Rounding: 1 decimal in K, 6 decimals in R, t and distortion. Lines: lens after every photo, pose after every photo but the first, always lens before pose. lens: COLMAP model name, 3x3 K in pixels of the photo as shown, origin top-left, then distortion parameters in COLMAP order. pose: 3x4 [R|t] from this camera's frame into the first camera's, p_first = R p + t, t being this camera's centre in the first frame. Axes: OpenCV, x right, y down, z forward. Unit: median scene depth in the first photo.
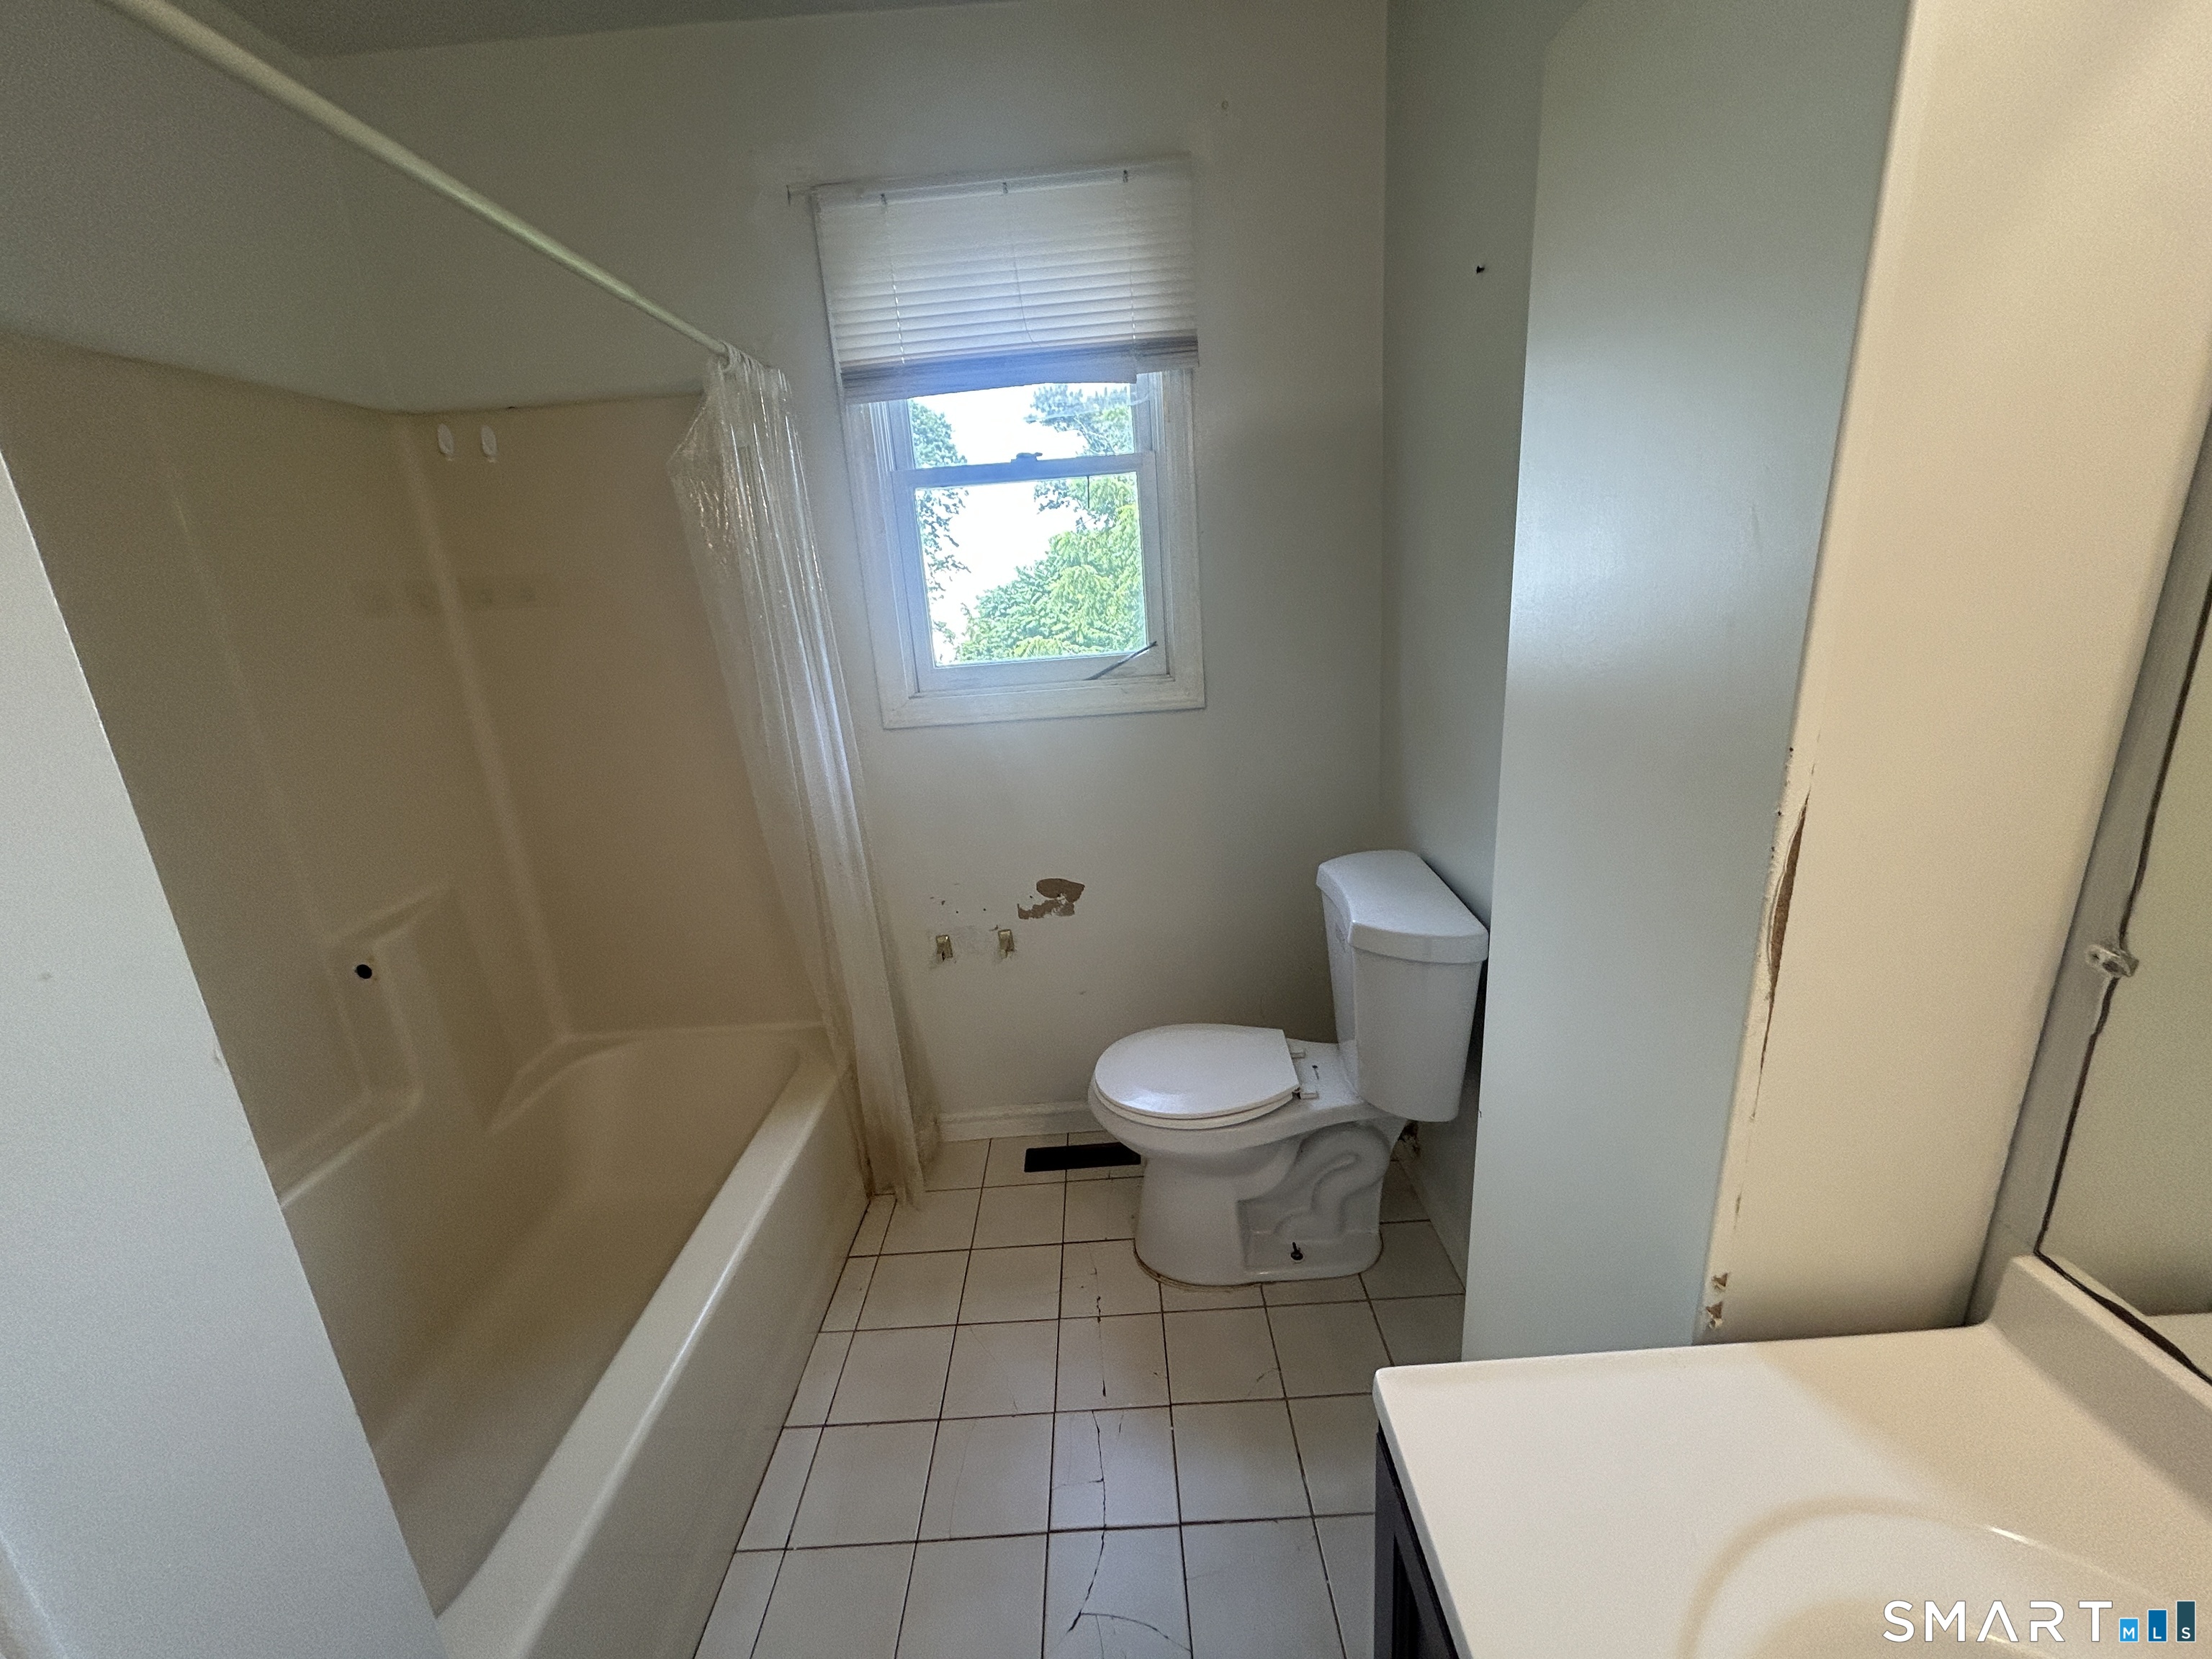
lens RADIAL K [[886.5, 0, 1099.8], [0, 886.5, 832.9], [0, 0, 1]] dist [-0.002766, -0.000113]
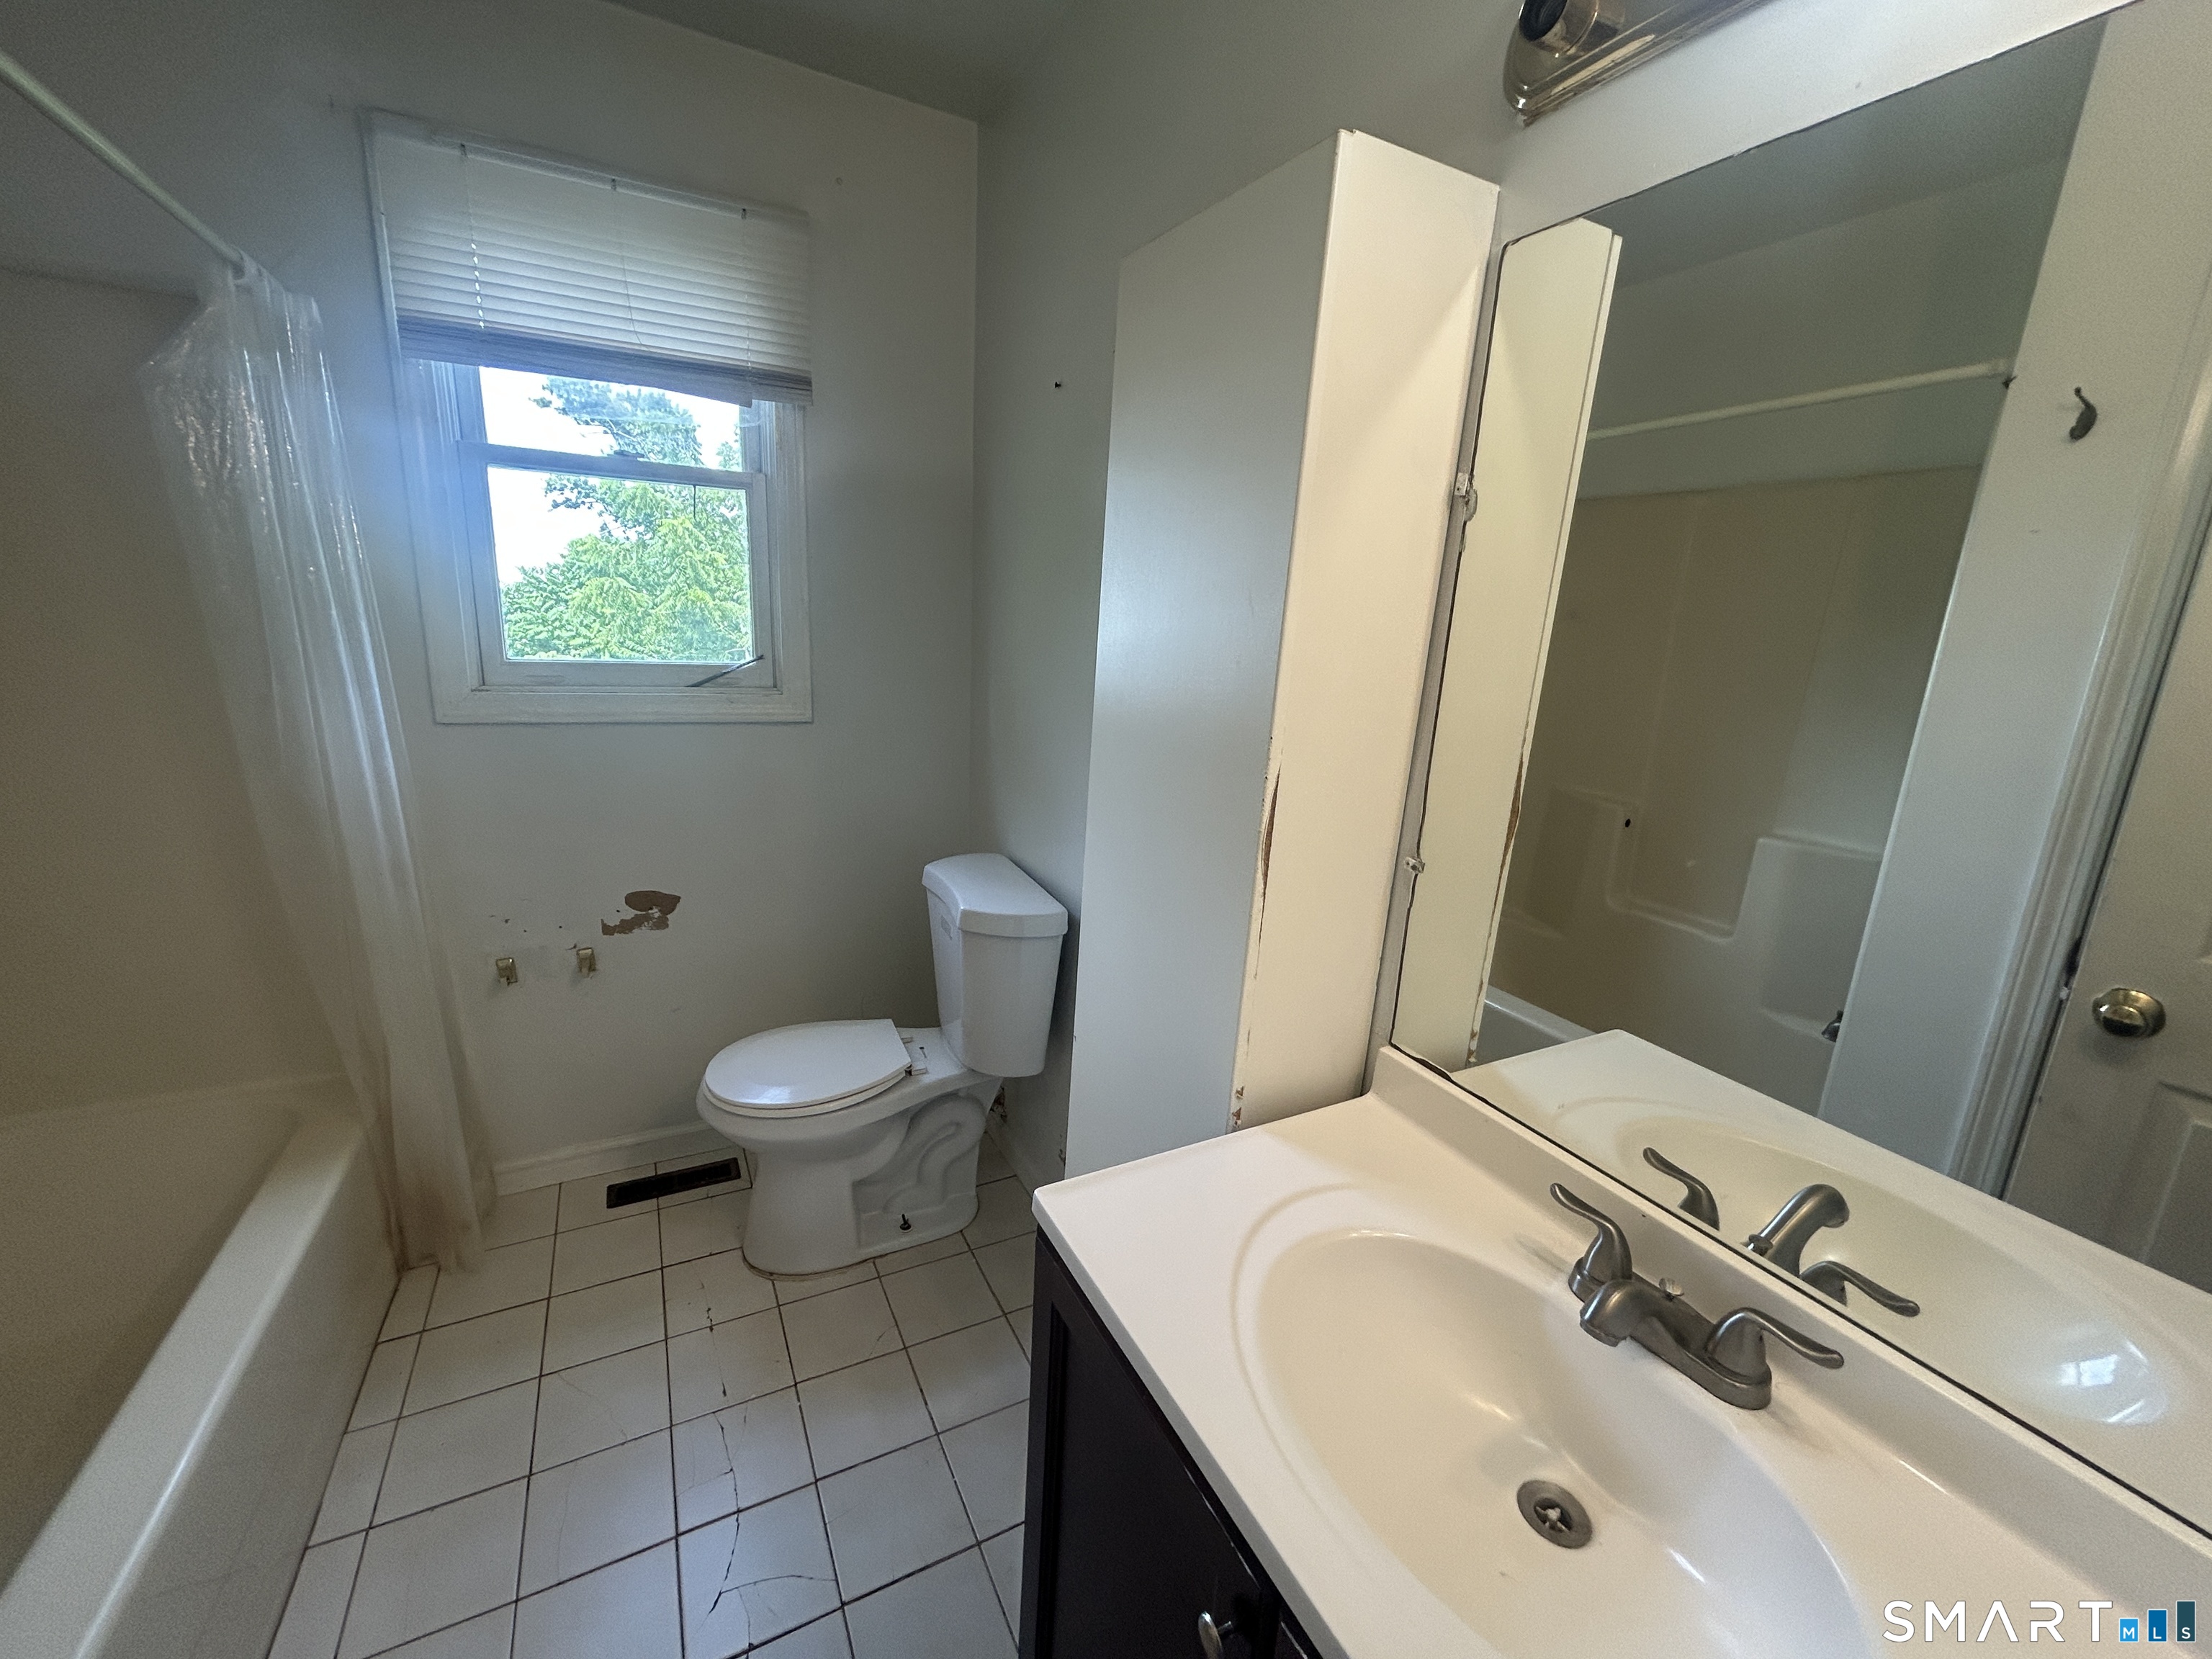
lens RADIAL K [[880.6, 0, 1097.9], [0, 880.6, 836.9], [0, 0, 1]] dist [-0.007418, 0.000211]
pose [[0.881873, 0.003466, 0.471474, -0.079825], [0.015744, 0.999199, -0.036794, 0.041776], [-0.471224, 0.039870, 0.881112, -0.082356]]
